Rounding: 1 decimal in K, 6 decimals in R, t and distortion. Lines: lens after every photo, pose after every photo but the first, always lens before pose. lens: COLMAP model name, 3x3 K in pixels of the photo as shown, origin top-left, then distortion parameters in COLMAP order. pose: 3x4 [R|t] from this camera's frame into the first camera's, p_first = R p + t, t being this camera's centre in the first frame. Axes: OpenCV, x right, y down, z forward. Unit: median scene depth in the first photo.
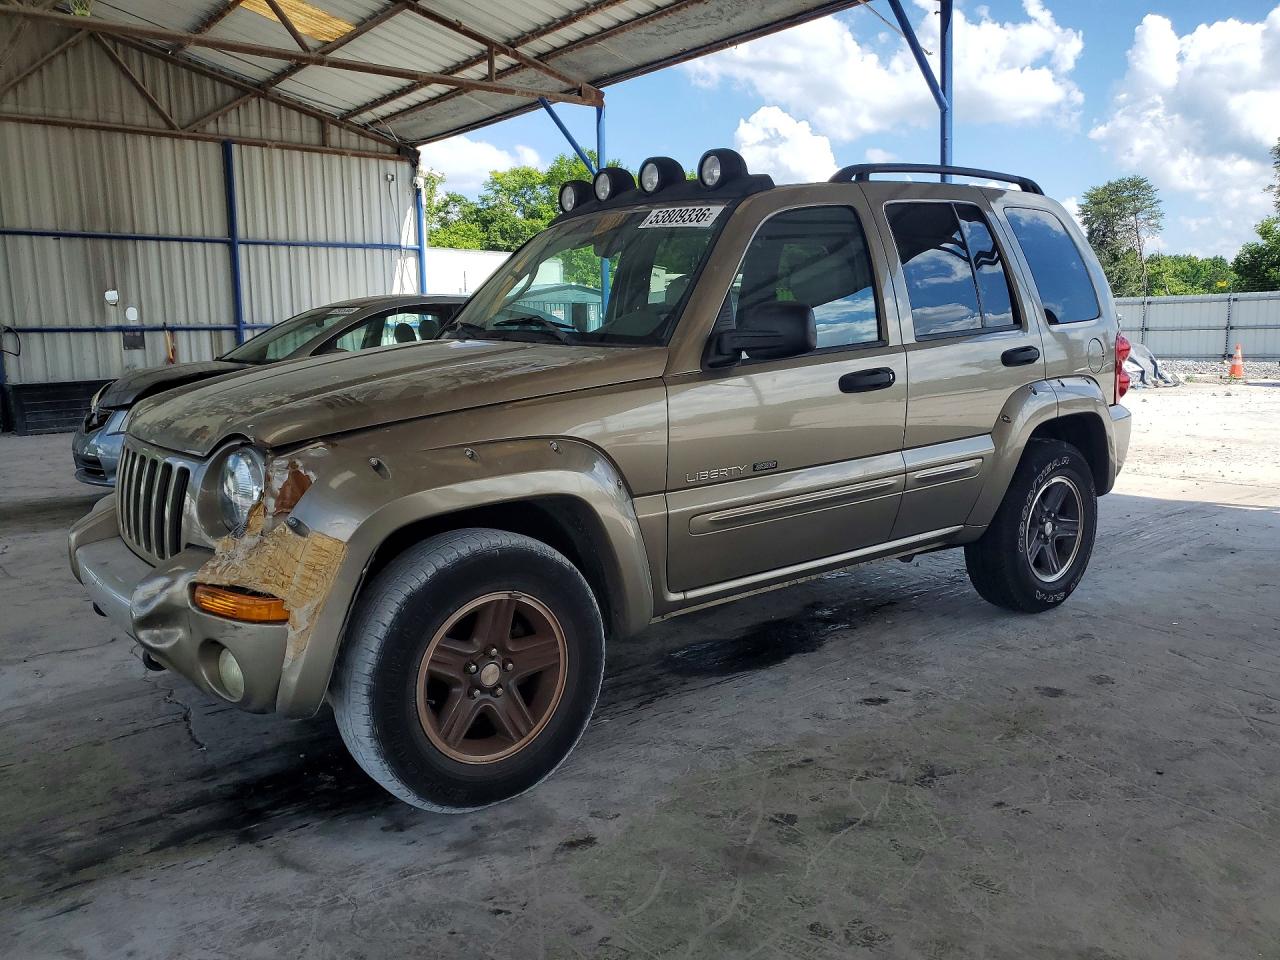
lens RADIAL K [[981.1, 0, 637.3], [0, 981.1, 503.6], [0, 0, 1]] dist [0.006431, -0.005380]
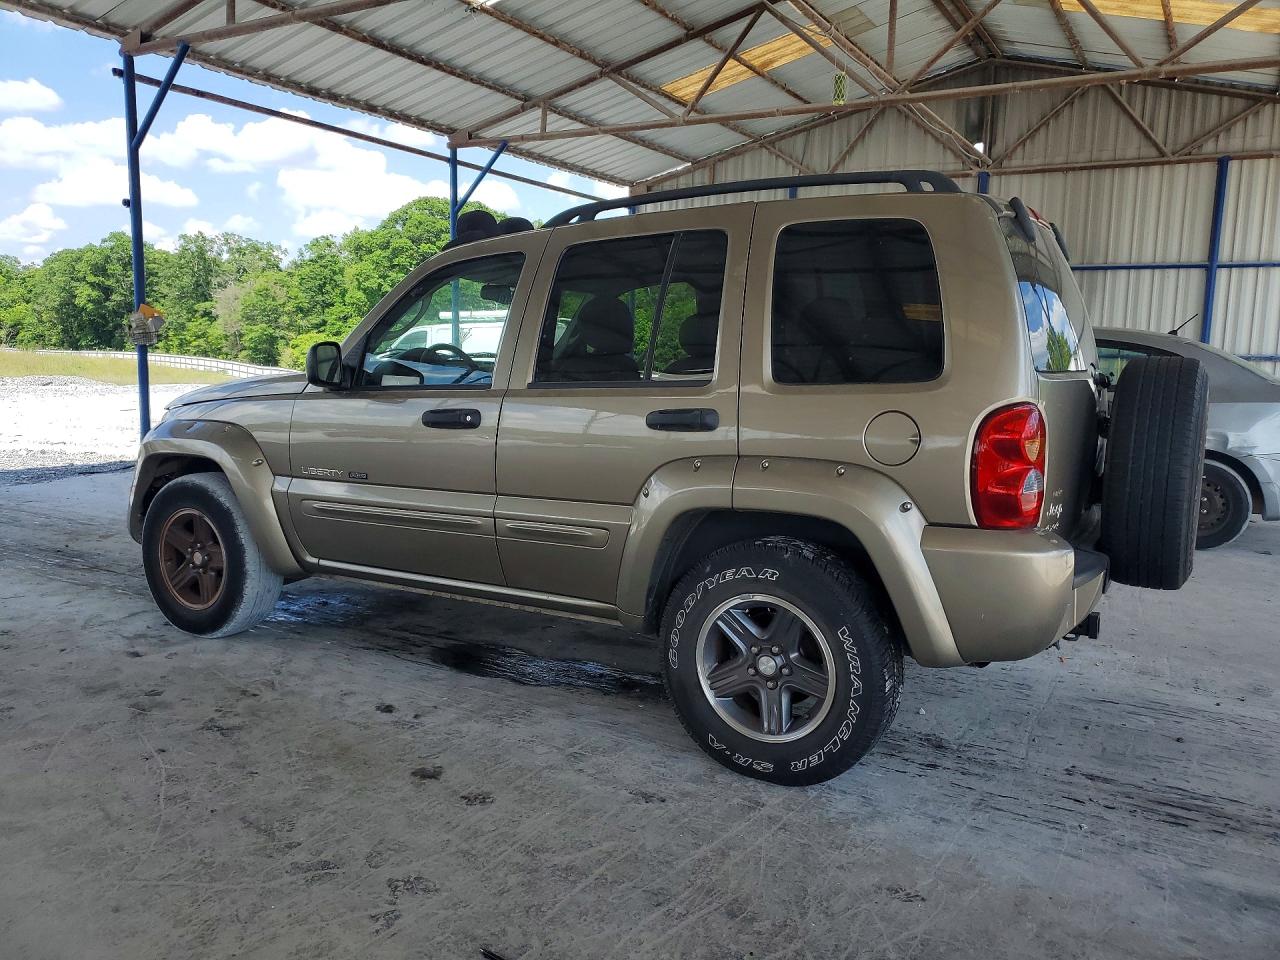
lens RADIAL K [[997.5, 0, 640.0], [0, 997.5, 480.0], [0, 0, 1]] dist [0.010295, -0.000198]
pose [[0.358453, 0.144447, -0.922305, 1.276691], [-0.189041, 0.978720, 0.079811, -0.181323], [0.914207, 0.145745, 0.378132, 0.770306]]
